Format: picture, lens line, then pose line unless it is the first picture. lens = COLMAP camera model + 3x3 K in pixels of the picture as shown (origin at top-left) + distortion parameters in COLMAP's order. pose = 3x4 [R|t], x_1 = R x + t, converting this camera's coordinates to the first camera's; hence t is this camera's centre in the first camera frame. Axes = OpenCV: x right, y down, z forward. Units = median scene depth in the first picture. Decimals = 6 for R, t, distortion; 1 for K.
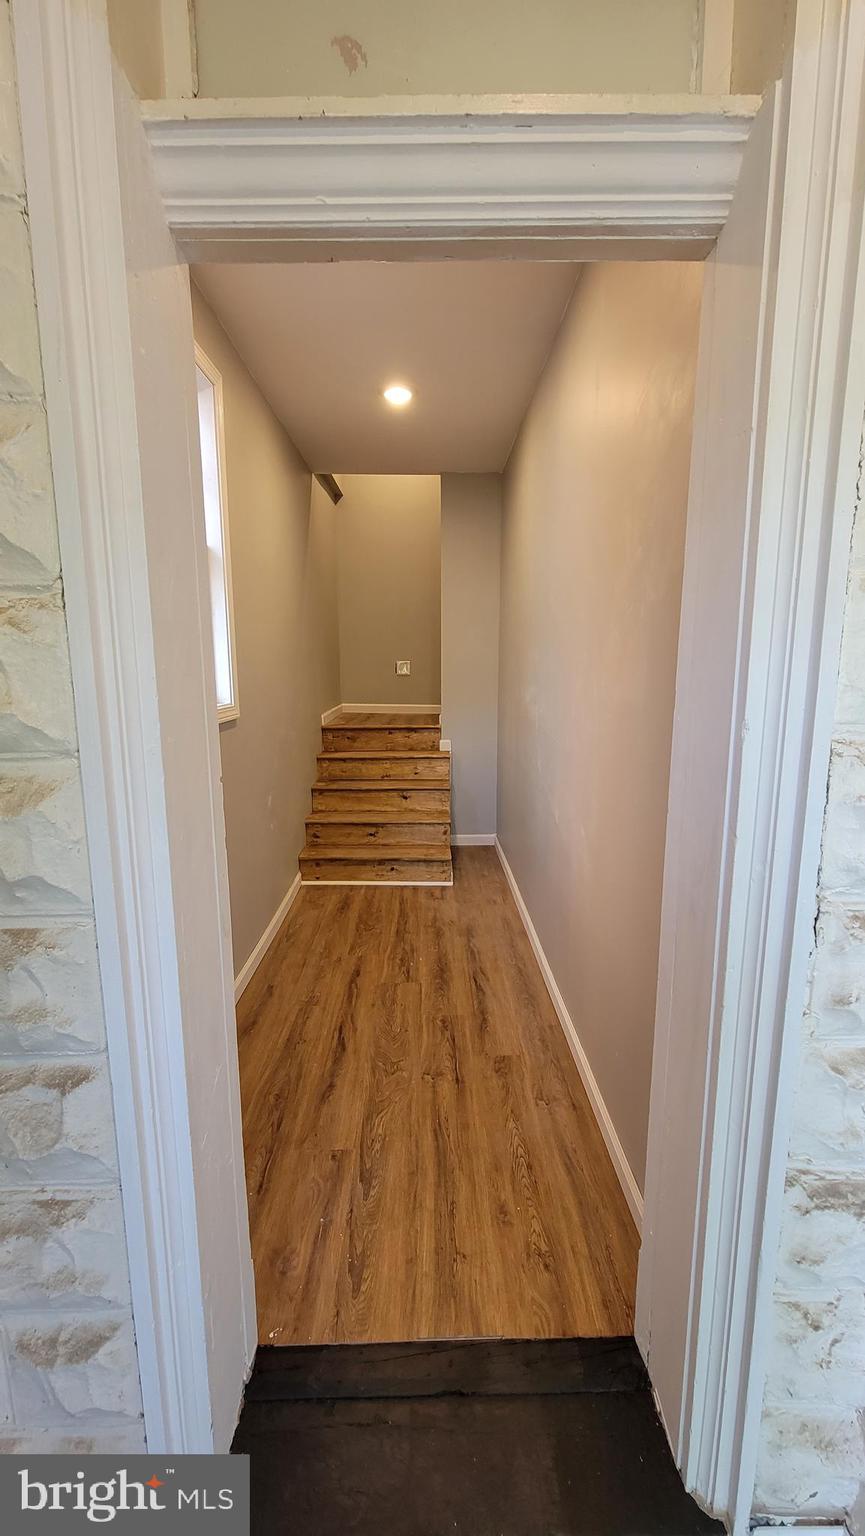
lens RADIAL K [[624.4, 0, 431.5], [0, 624.4, 765.3], [0, 0, 1]] dist [-0.001213, 0.000057]
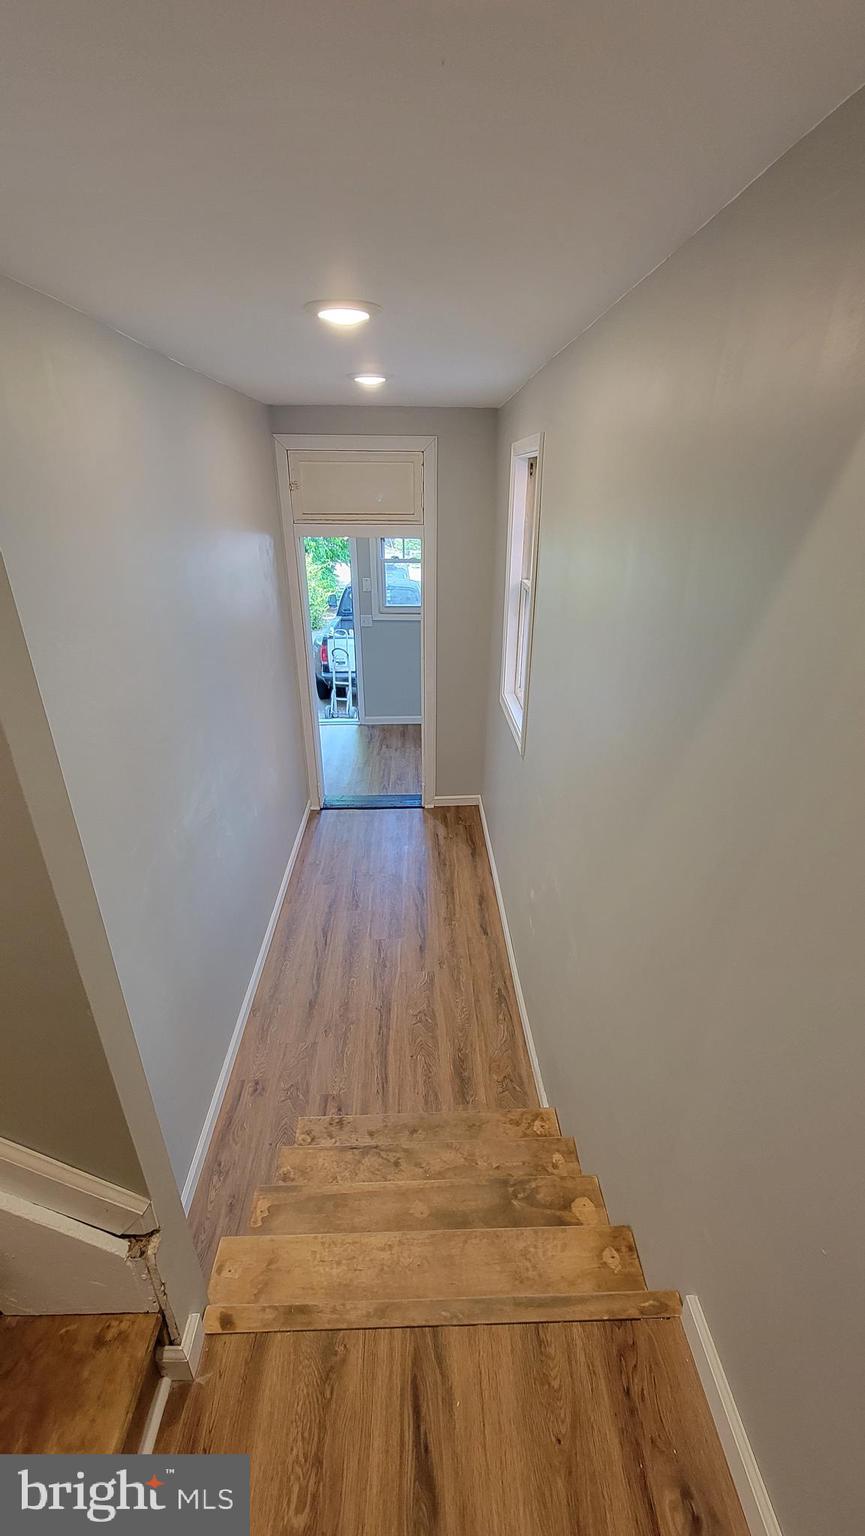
lens RADIAL K [[624.4, 0, 431.5], [0, 624.4, 765.3], [0, 0, 1]] dist [-0.001213, 0.000057]
pose [[-0.999781, 0.009634, -0.018559, -0.118308], [-0.002459, 0.827223, 0.561869, -0.635302], [0.020765, 0.561792, -0.827018, 1.789204]]
